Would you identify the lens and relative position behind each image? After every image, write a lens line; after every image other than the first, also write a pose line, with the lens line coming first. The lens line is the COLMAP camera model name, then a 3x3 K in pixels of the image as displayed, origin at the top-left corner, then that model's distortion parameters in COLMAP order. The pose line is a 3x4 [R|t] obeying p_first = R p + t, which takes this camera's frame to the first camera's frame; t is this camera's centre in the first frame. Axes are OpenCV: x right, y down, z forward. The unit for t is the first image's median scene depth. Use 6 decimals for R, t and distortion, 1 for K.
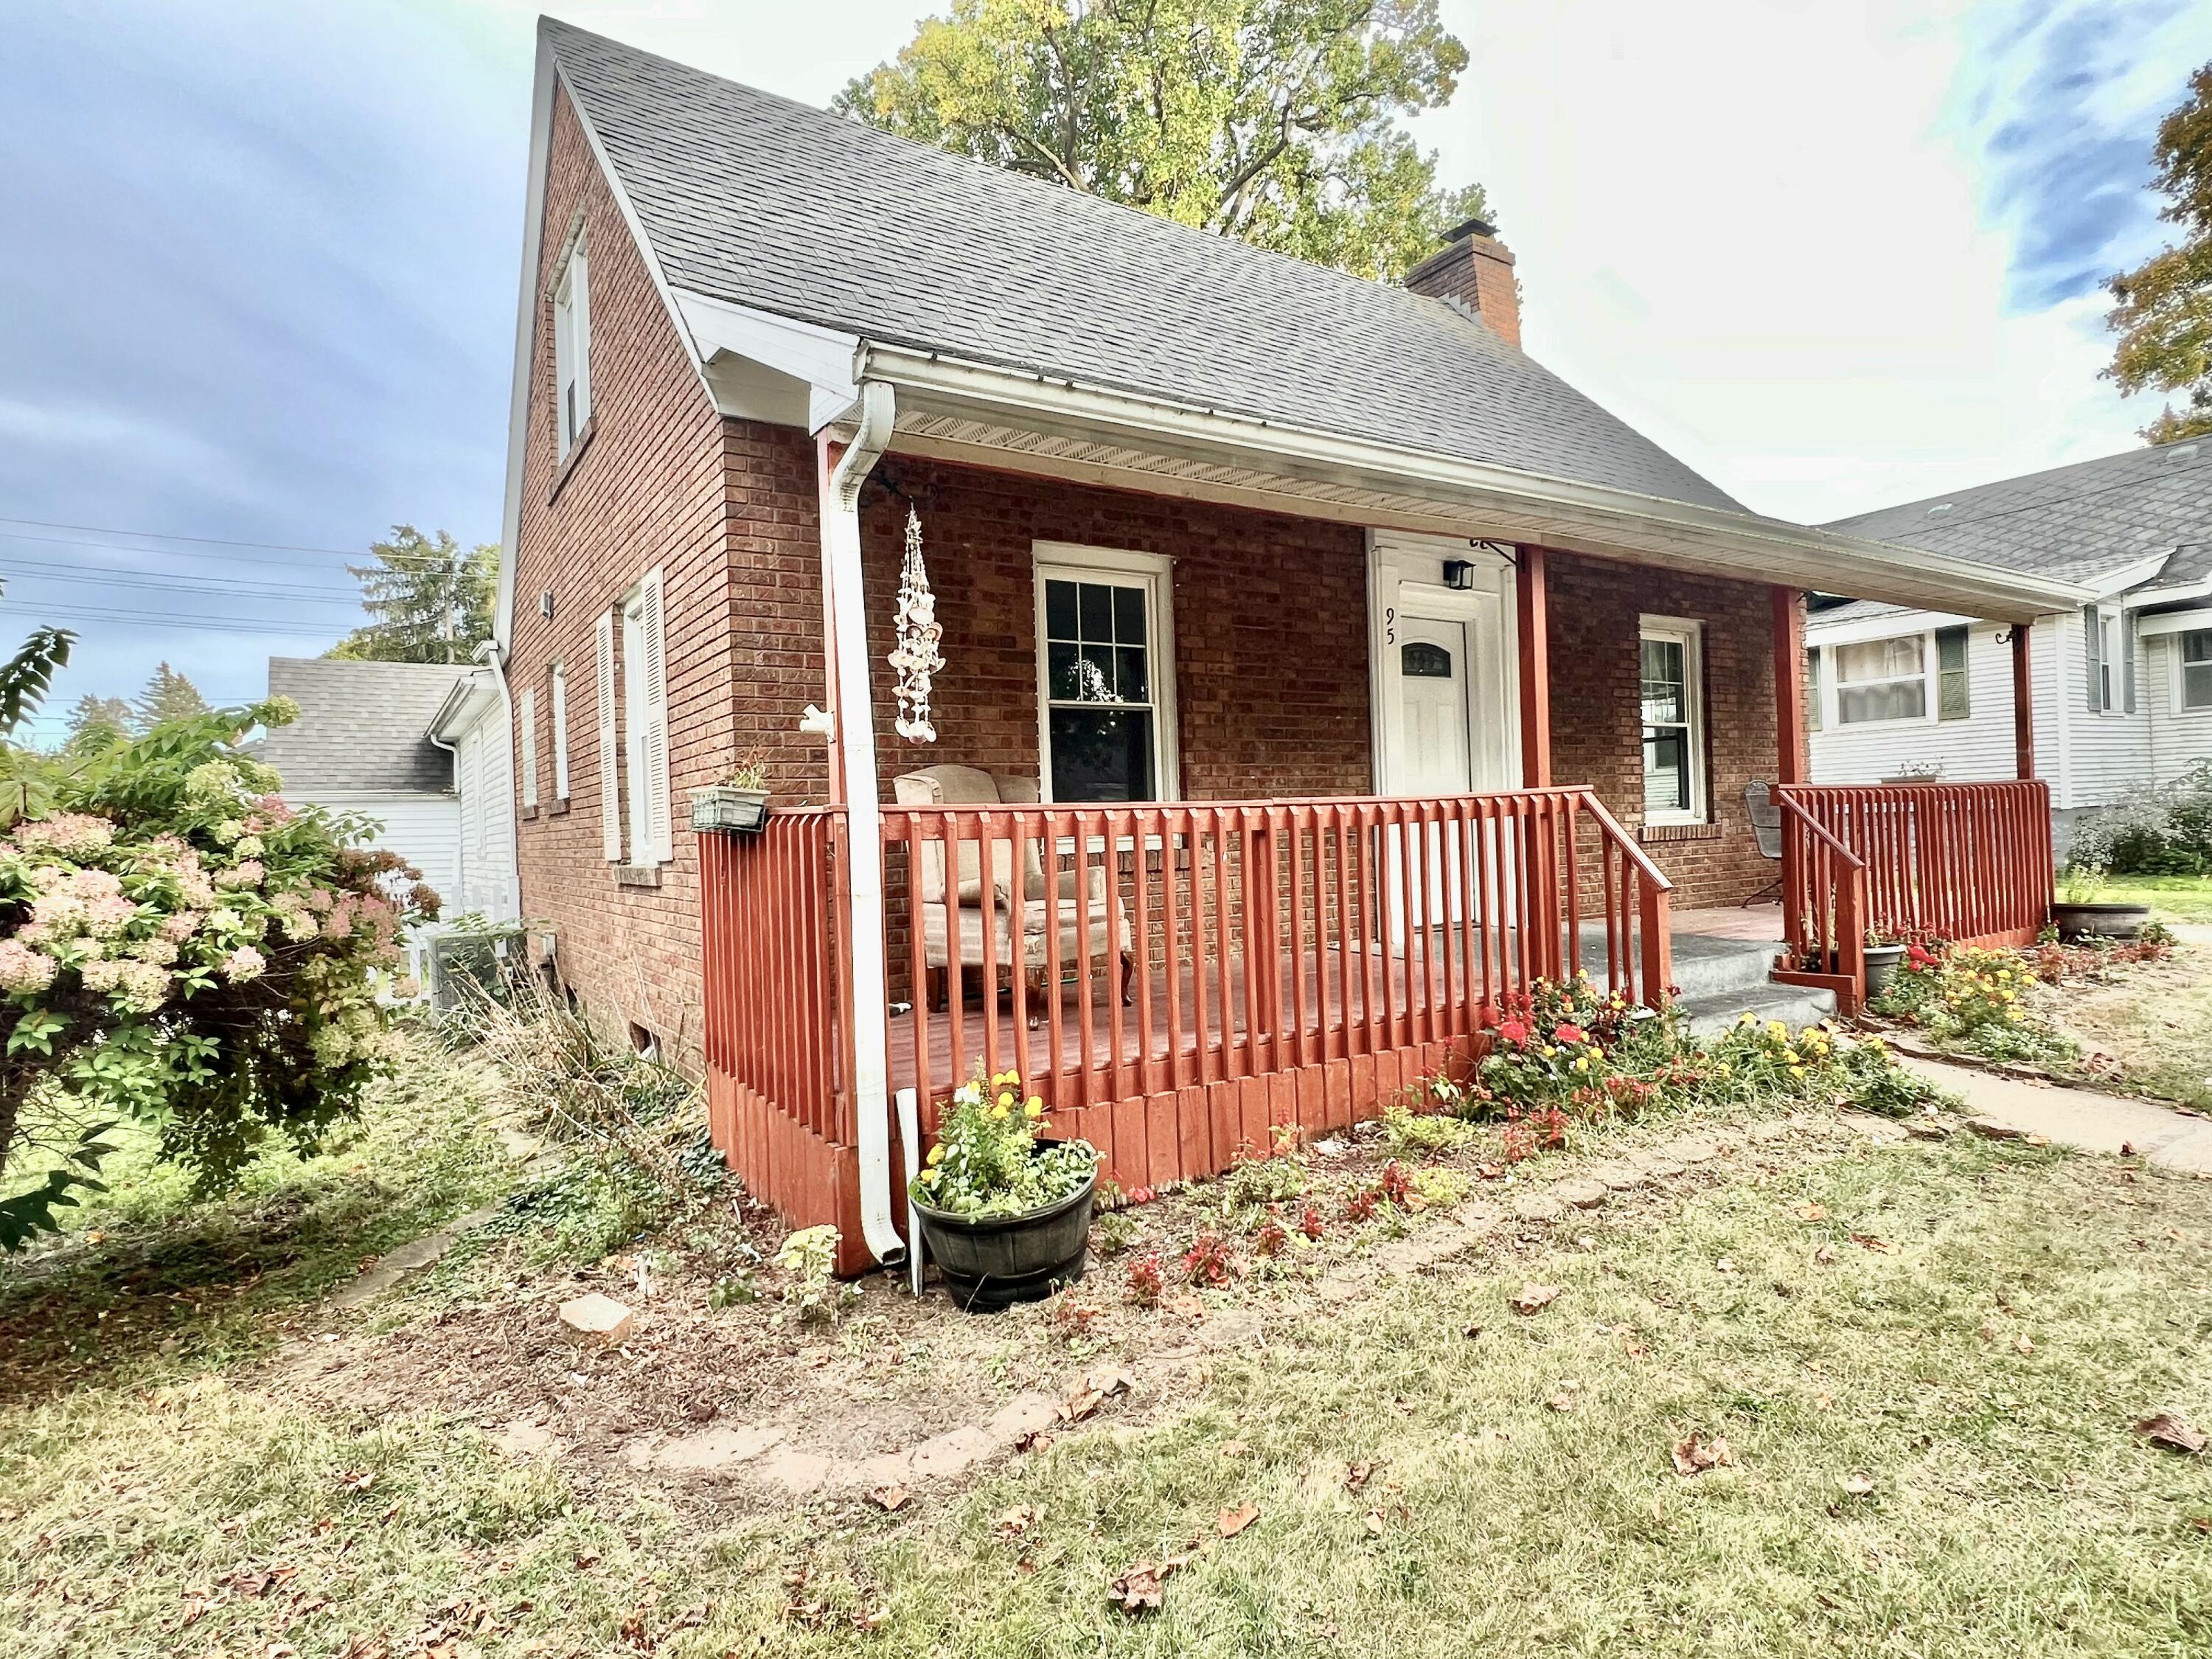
lens RADIAL K [[1149.6, 0, 1106.0], [0, 1149.6, 829.5], [0, 0, 1]] dist [-0.003565, -0.000516]
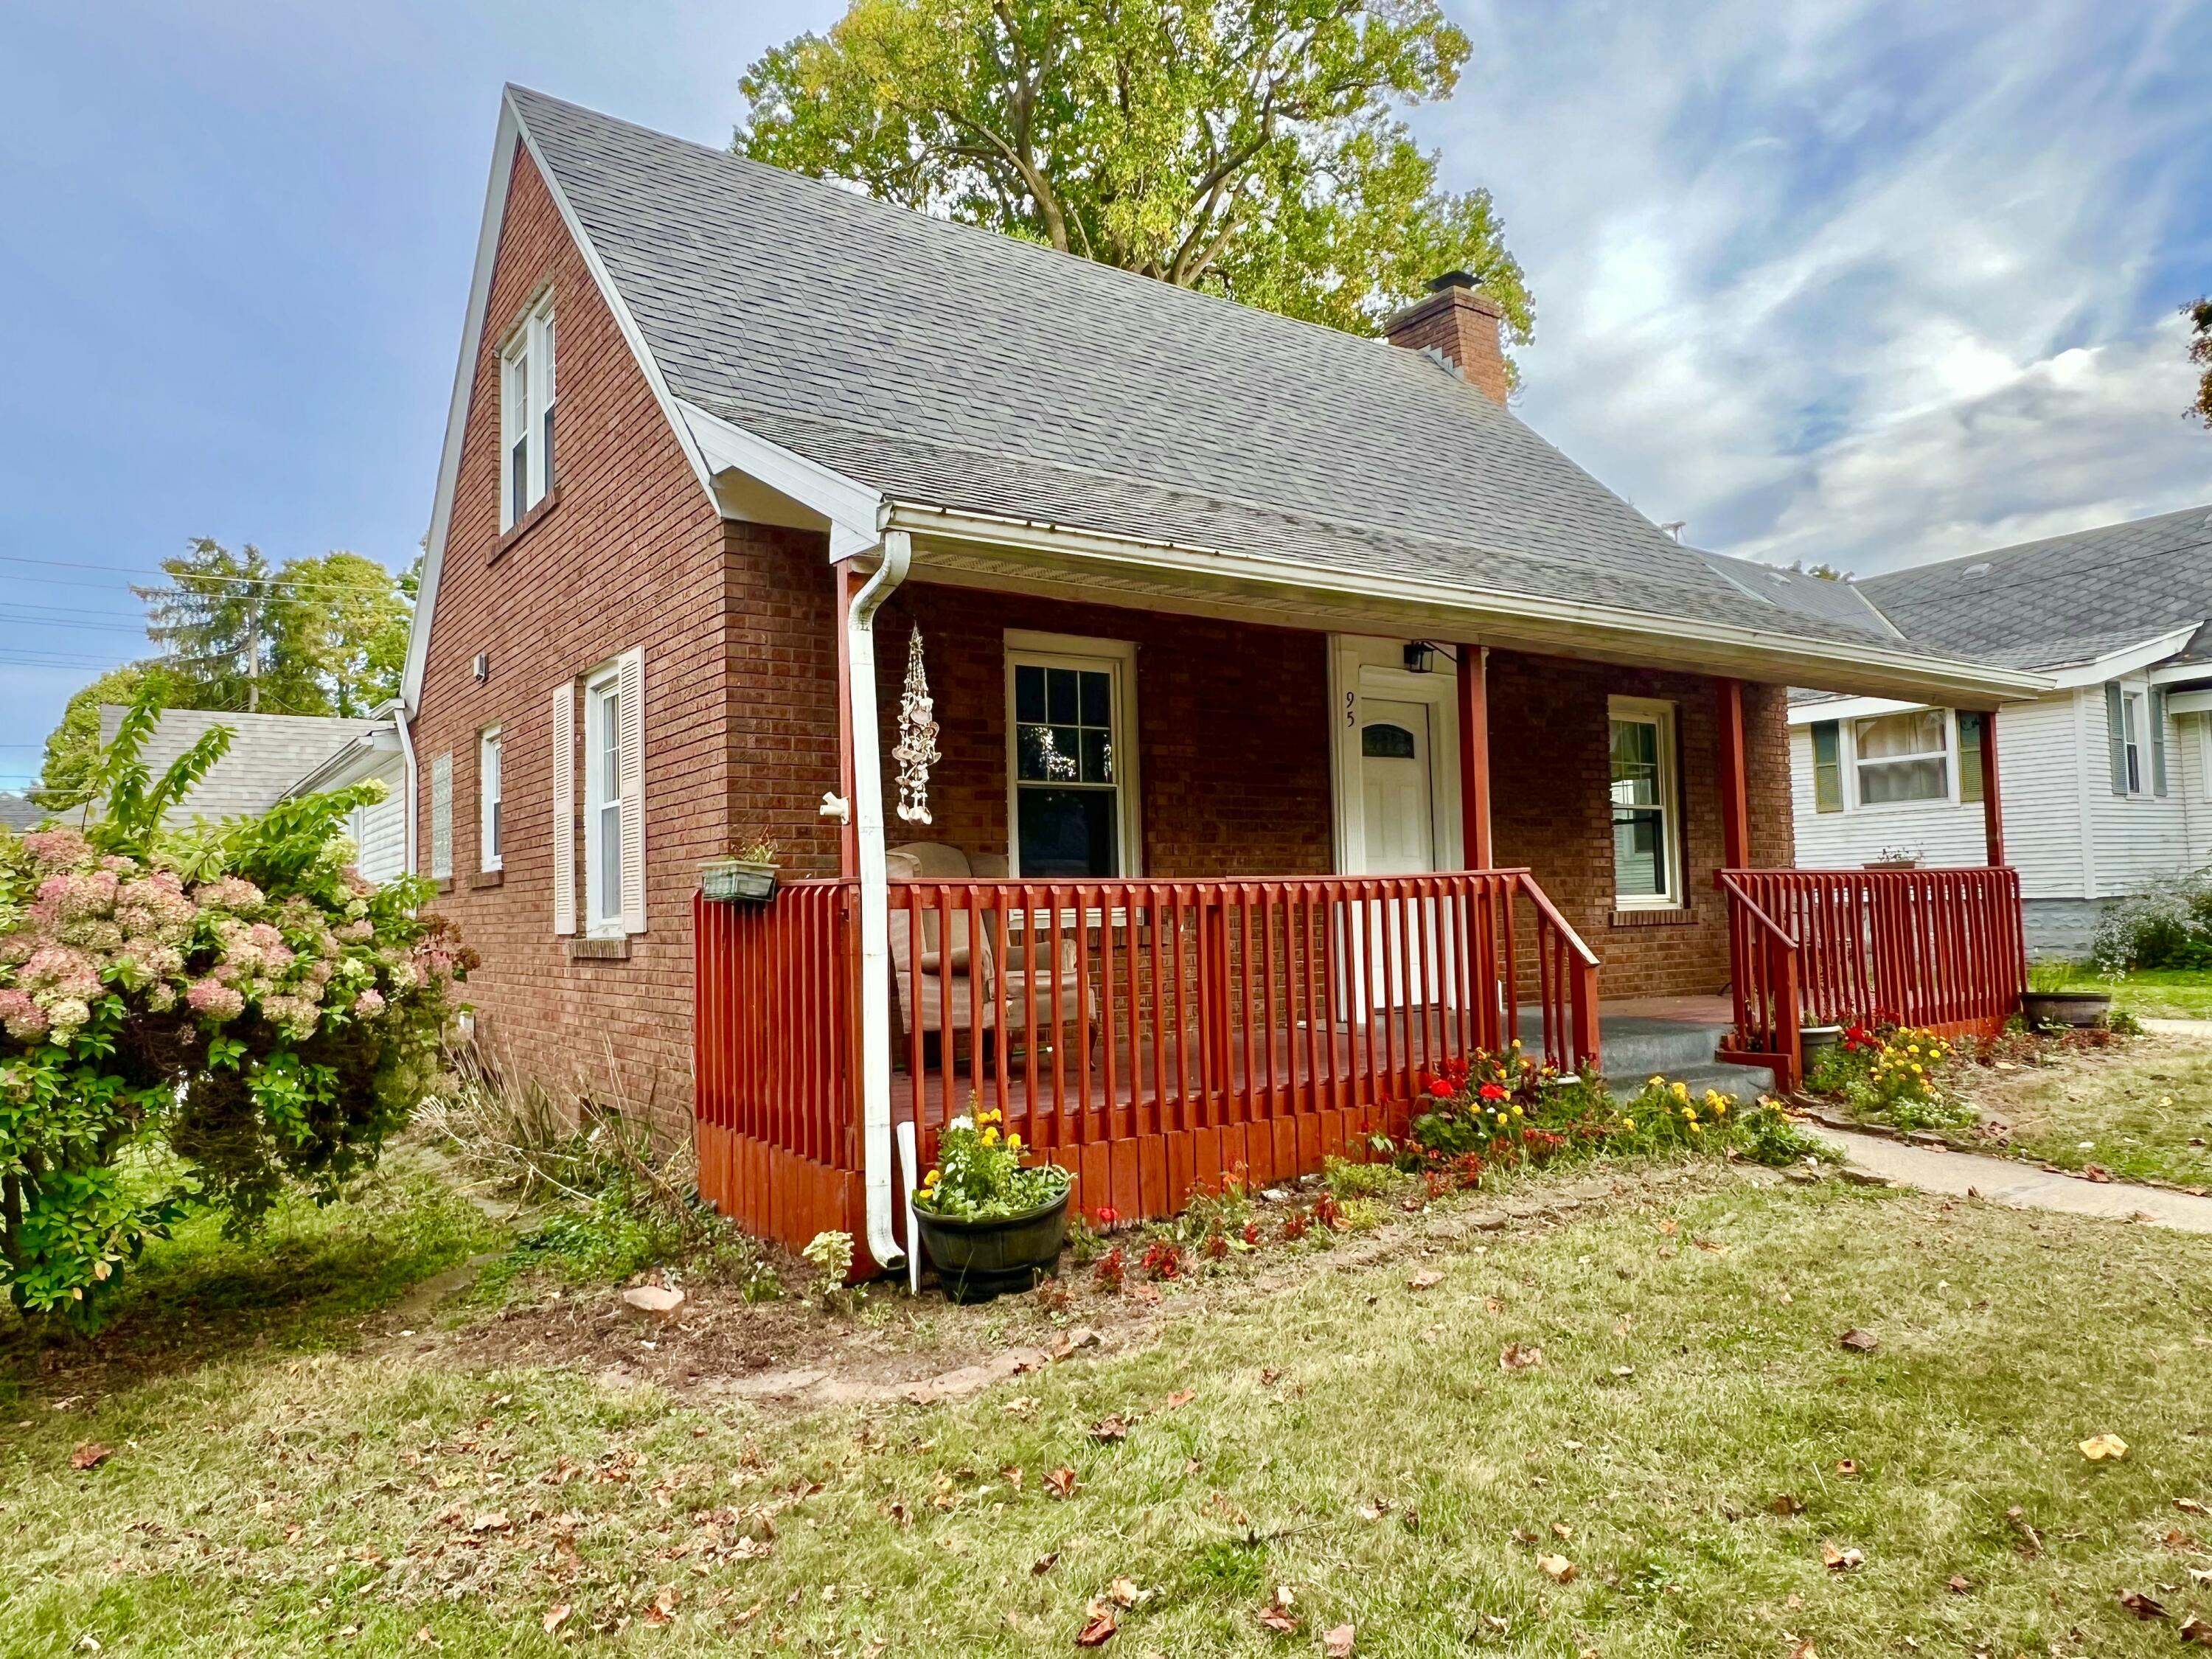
lens RADIAL K [[1412.5, 0, 1106.0], [0, 1412.5, 829.5], [0, 0, 1]] dist [0.004004, 0.000260]
pose [[0.999200, 0.011336, 0.038357, -0.022089], [-0.008946, 0.998042, -0.061909, 0.012124], [-0.038984, 0.061517, 0.997344, -0.338536]]
